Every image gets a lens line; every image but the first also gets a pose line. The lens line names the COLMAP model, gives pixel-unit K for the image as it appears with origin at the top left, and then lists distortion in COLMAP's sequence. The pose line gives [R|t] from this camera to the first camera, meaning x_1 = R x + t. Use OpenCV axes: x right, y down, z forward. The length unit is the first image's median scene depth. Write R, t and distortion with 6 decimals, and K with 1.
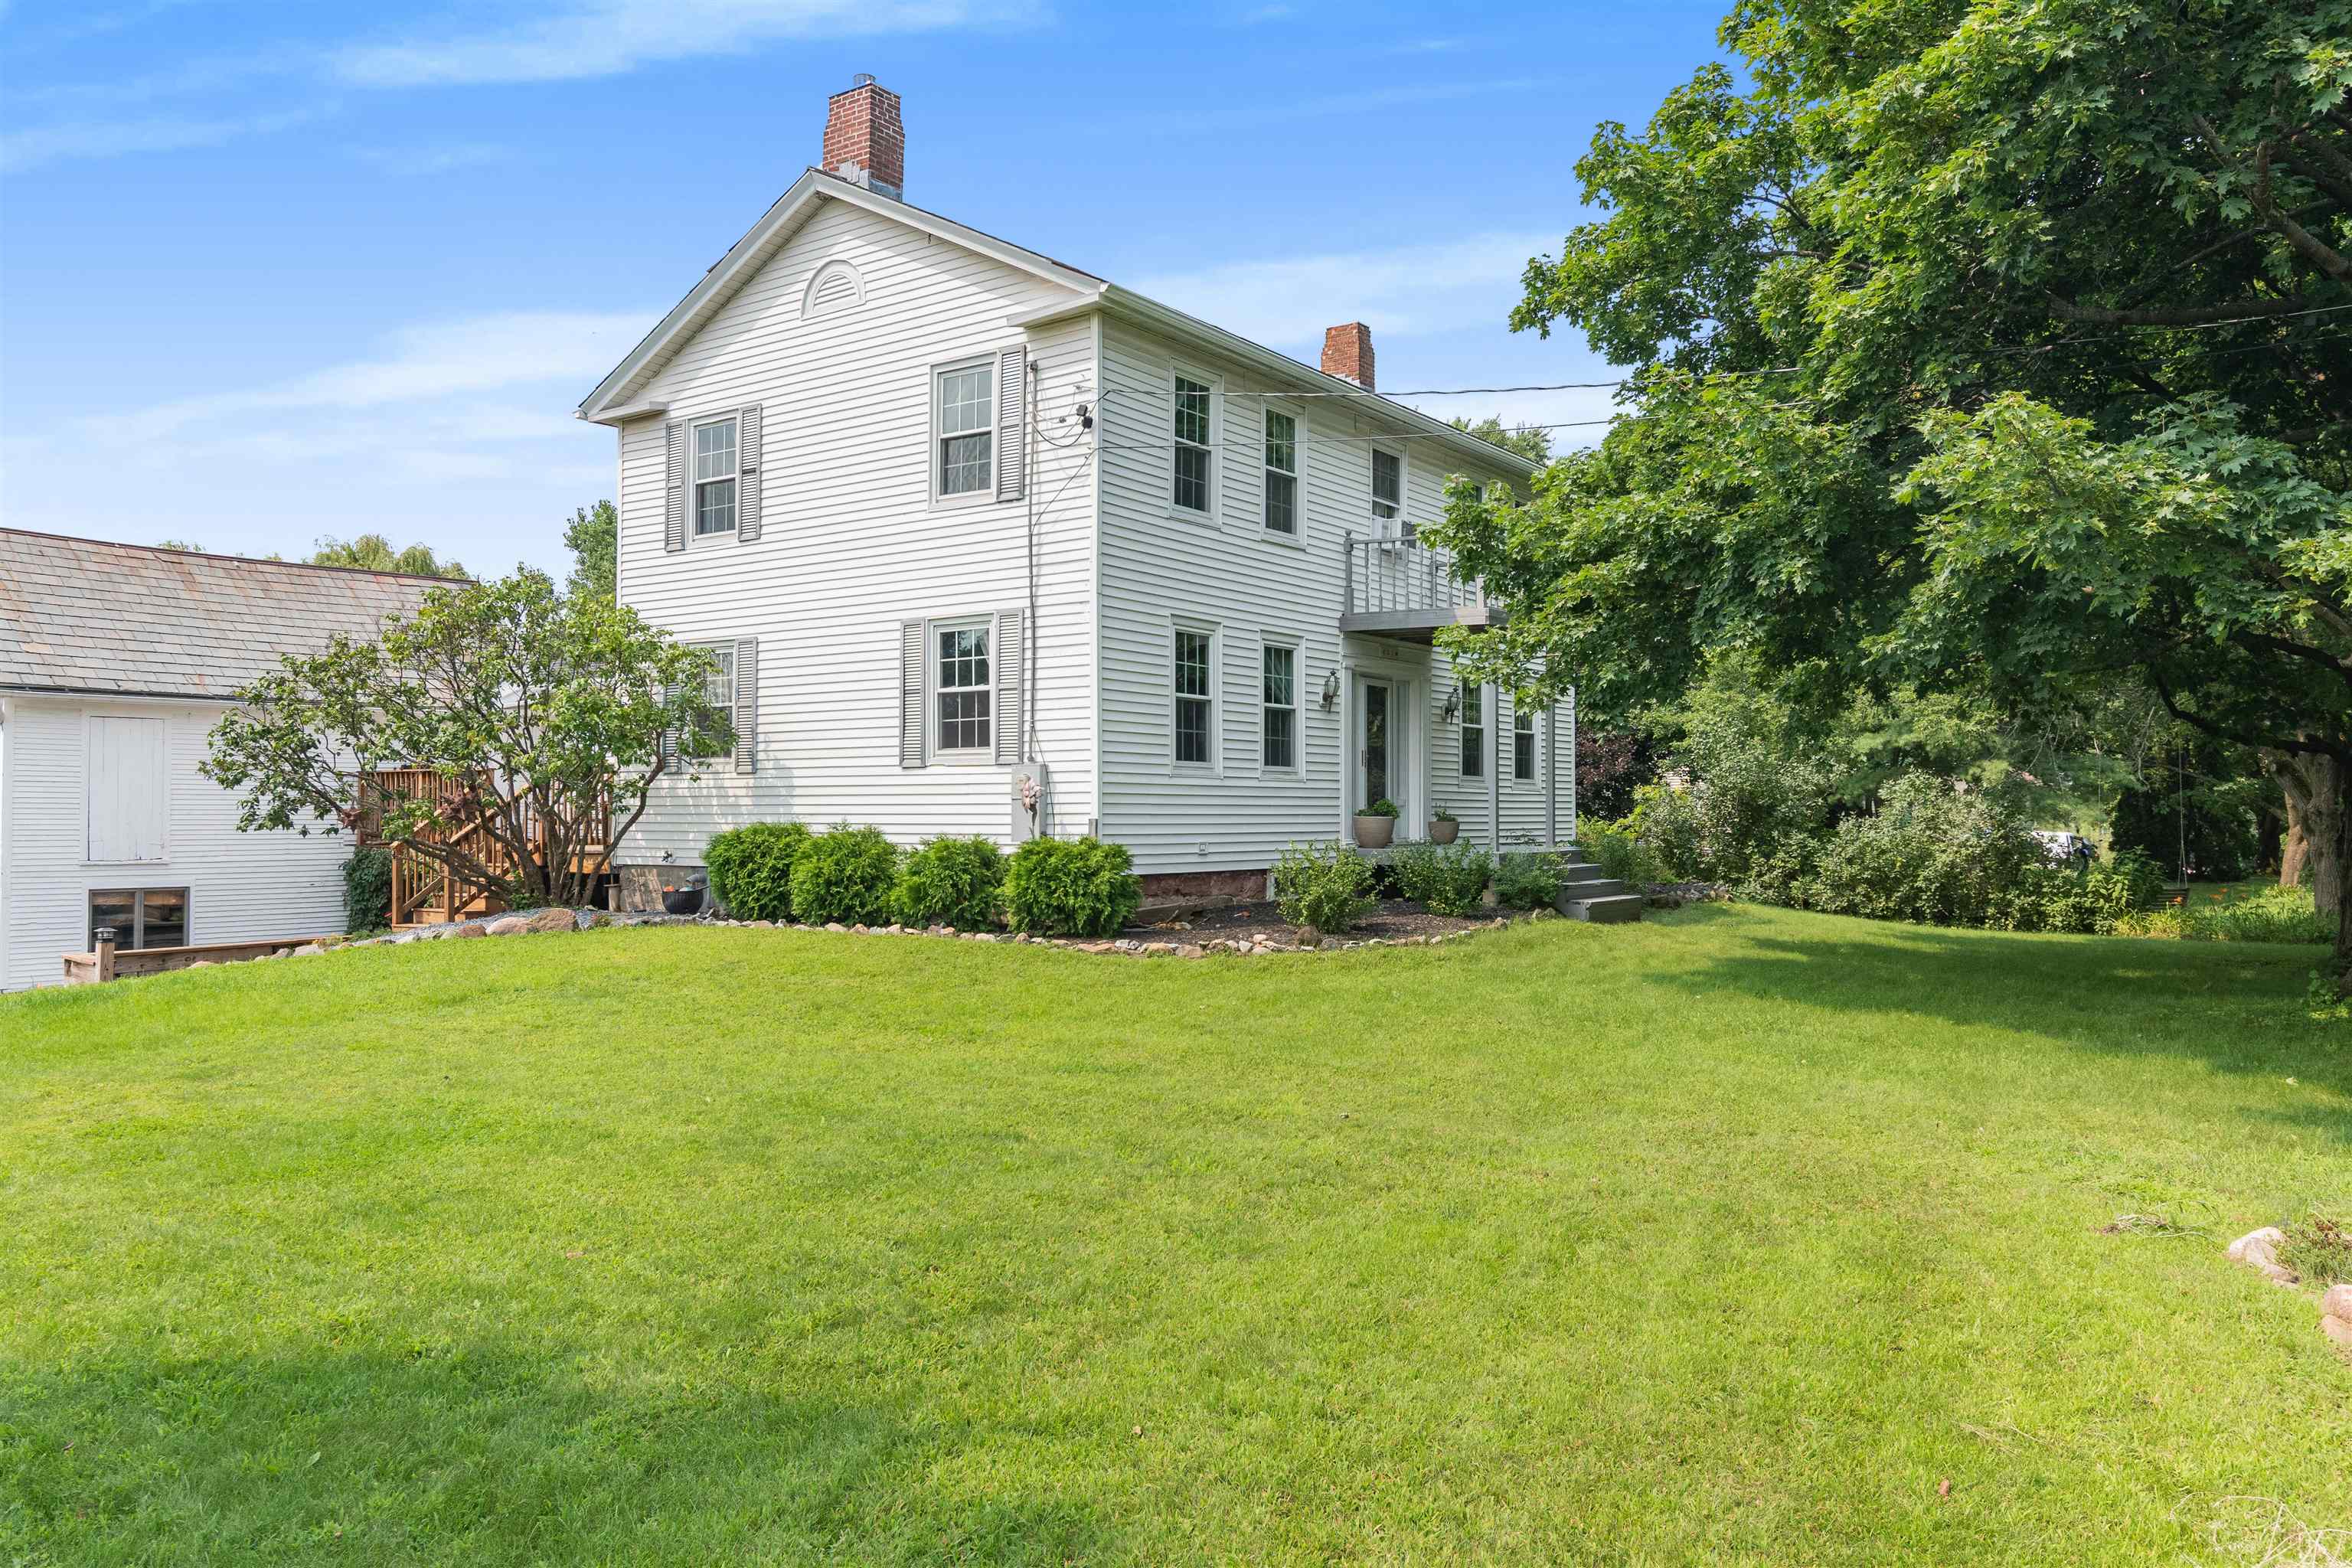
lens RADIAL K [[1631.4, 0, 1178.3], [0, 1631.4, 784.6], [0, 0, 1]] dist [-0.009496, 0.000610]
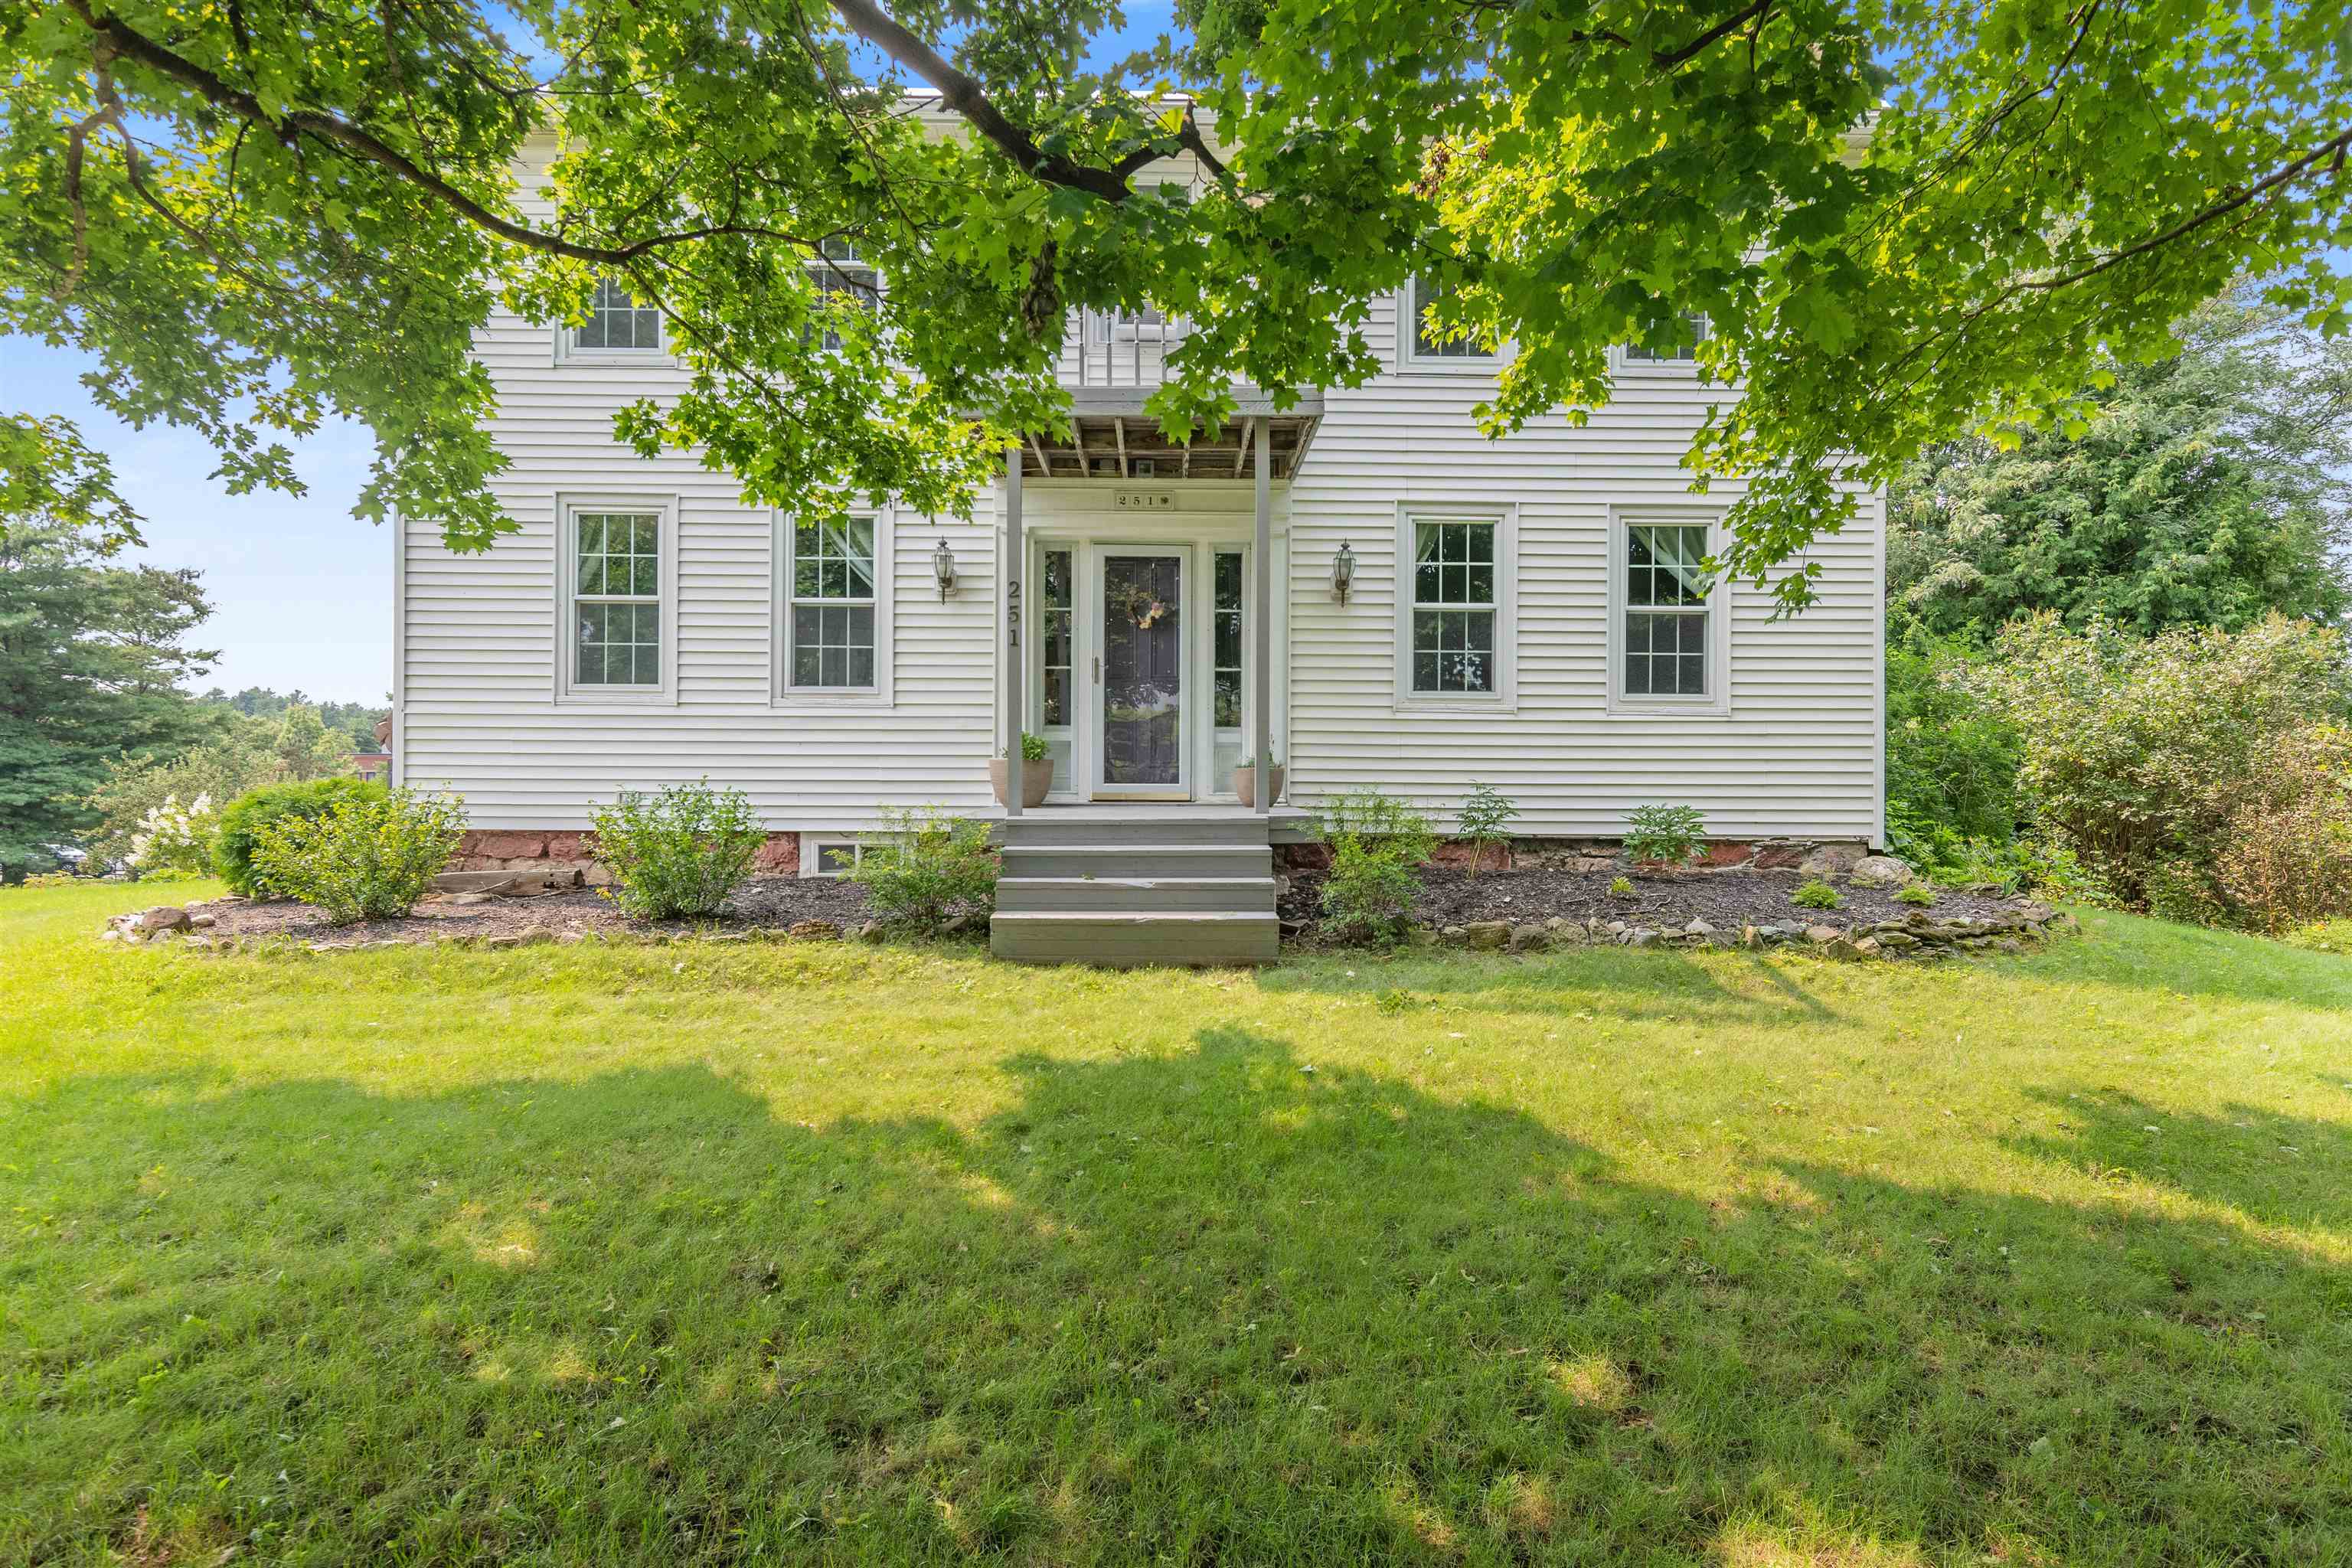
lens RADIAL K [[1065.3, 0, 1178.6], [0, 1065.3, 771.7], [0, 0, 1]] dist [-0.011294, 0.000028]
pose [[0.574021, 0.015218, -0.818699, 0.330614], [0.008088, 0.999673, 0.024253, 0.010579], [0.818801, -0.020543, 0.573710, 0.576771]]
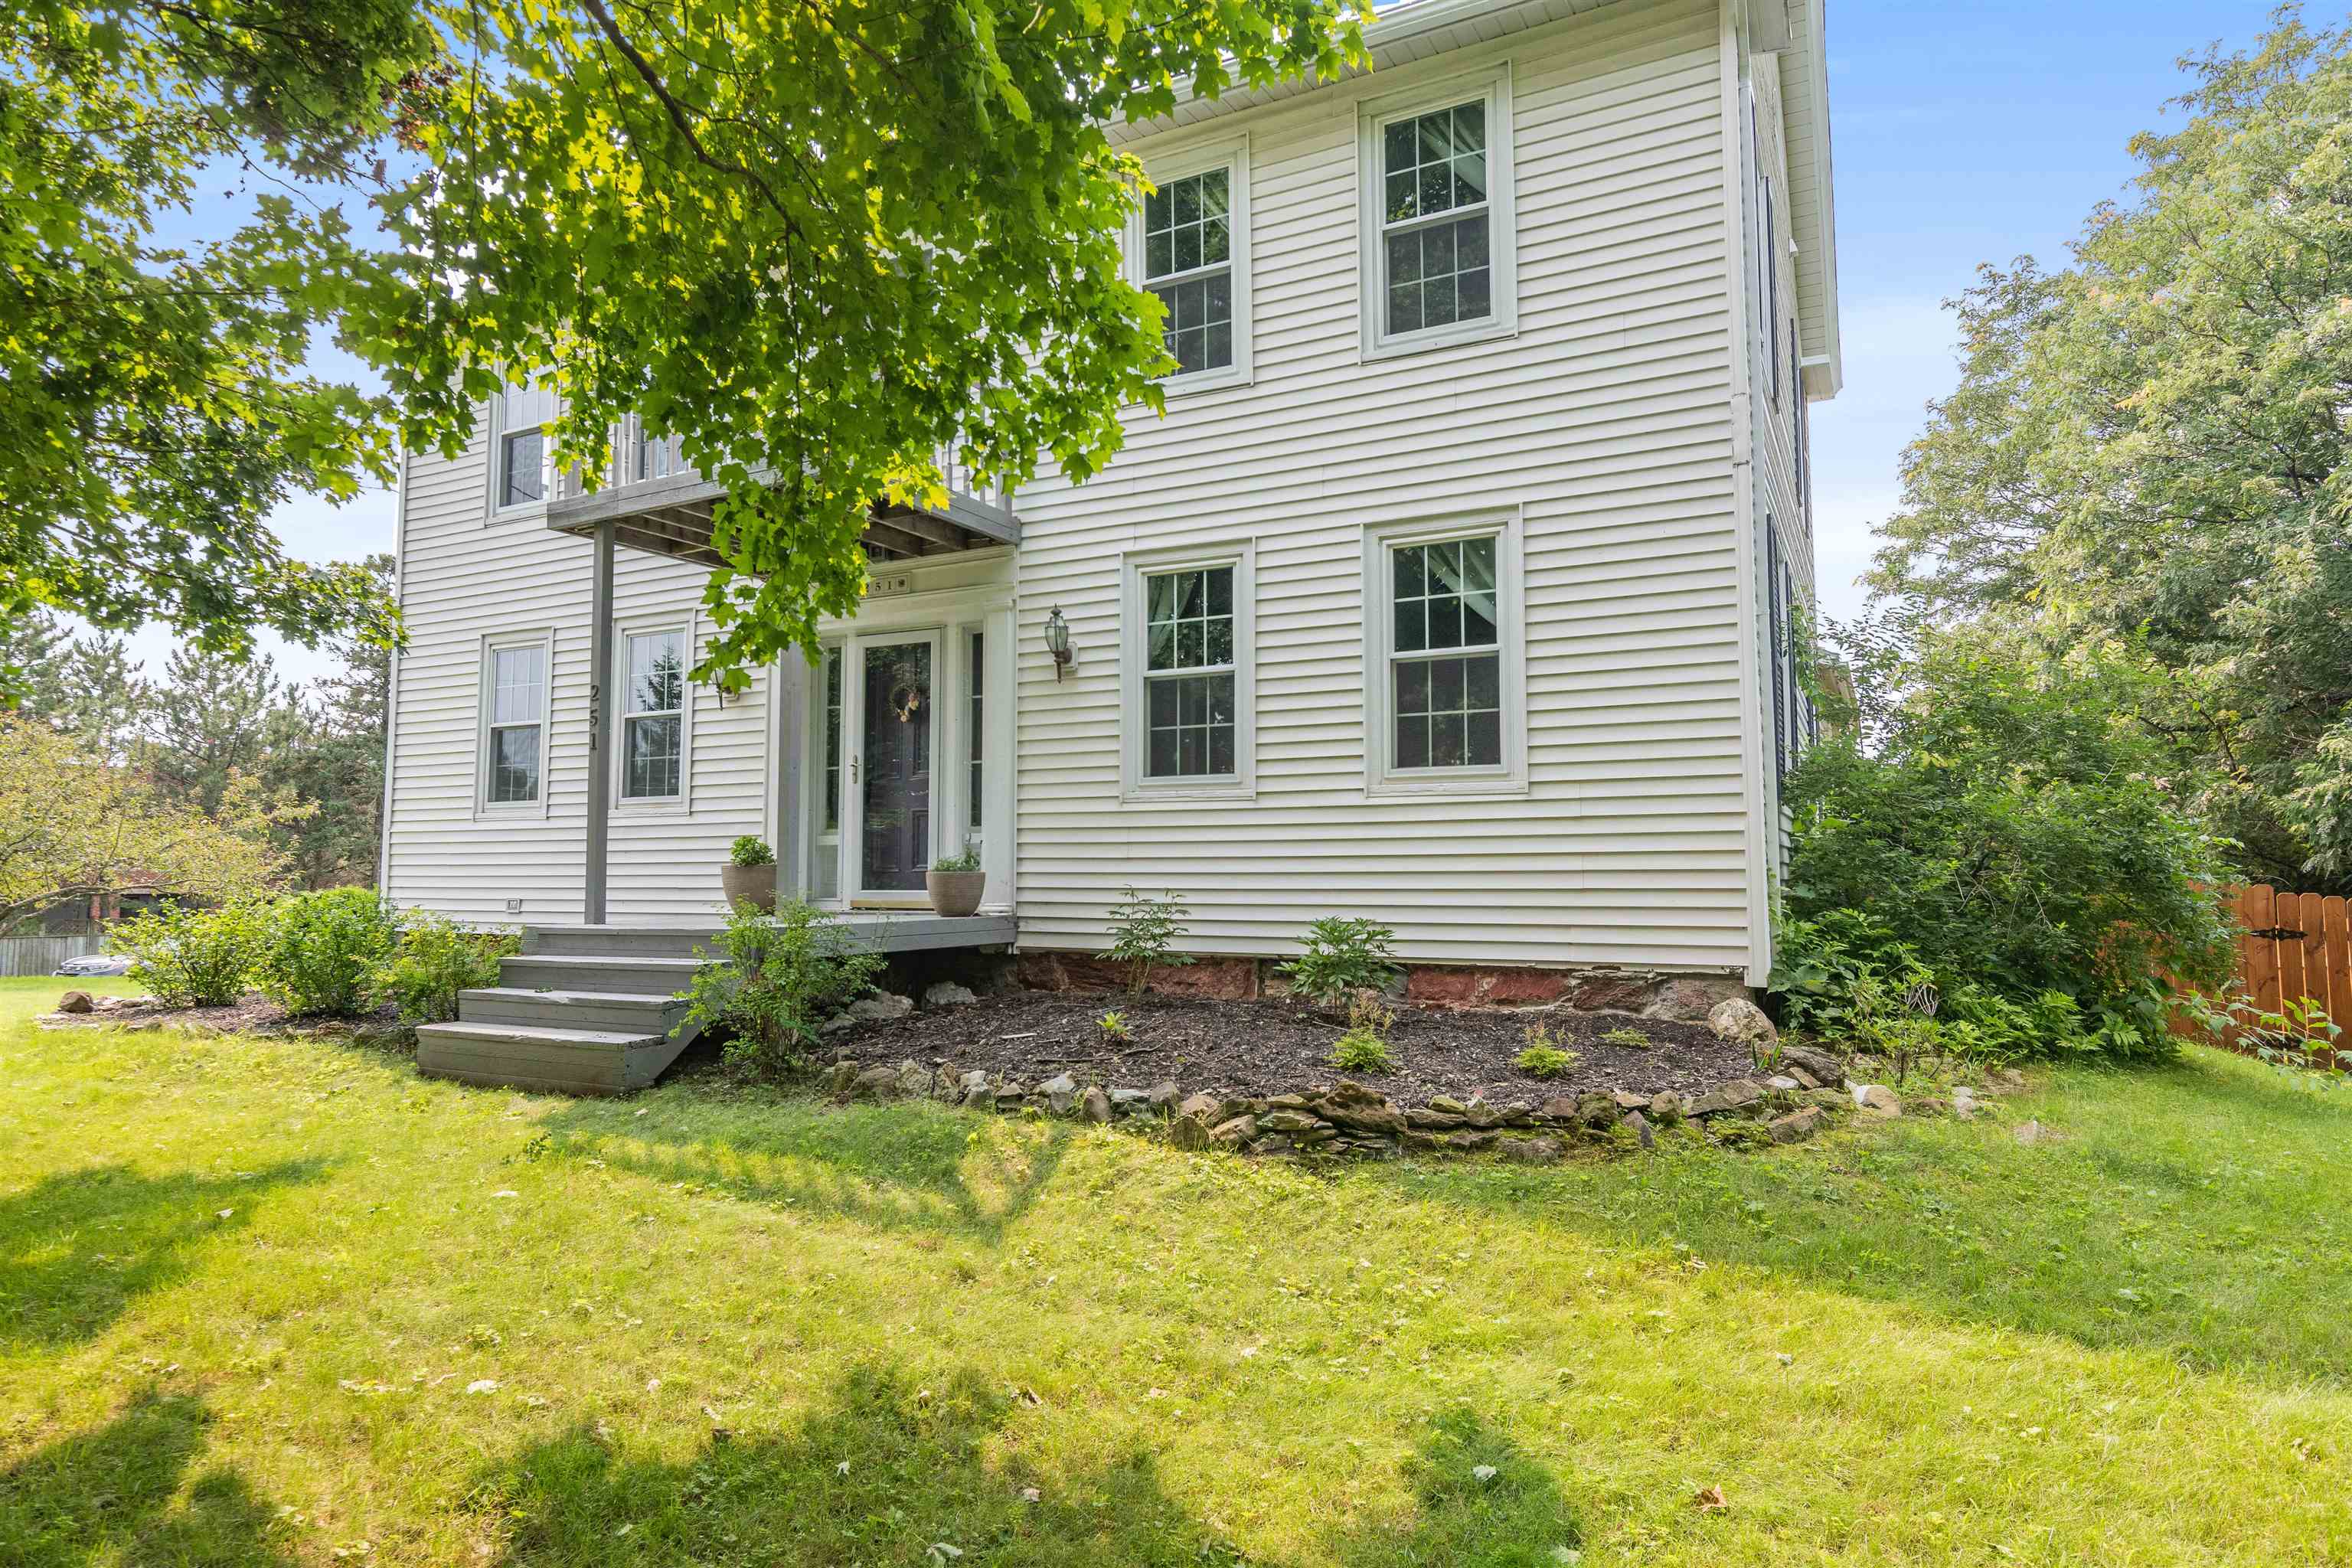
lens RADIAL K [[1498.0, 0, 1172.3], [0, 1498.0, 791.3], [0, 0, 1]] dist [-0.043921, -0.000208]
pose [[0.081355, -0.045760, -0.995634, 0.552515], [0.025248, 0.998720, -0.043839, 0.016523], [0.996365, -0.021571, 0.082406, 0.901571]]
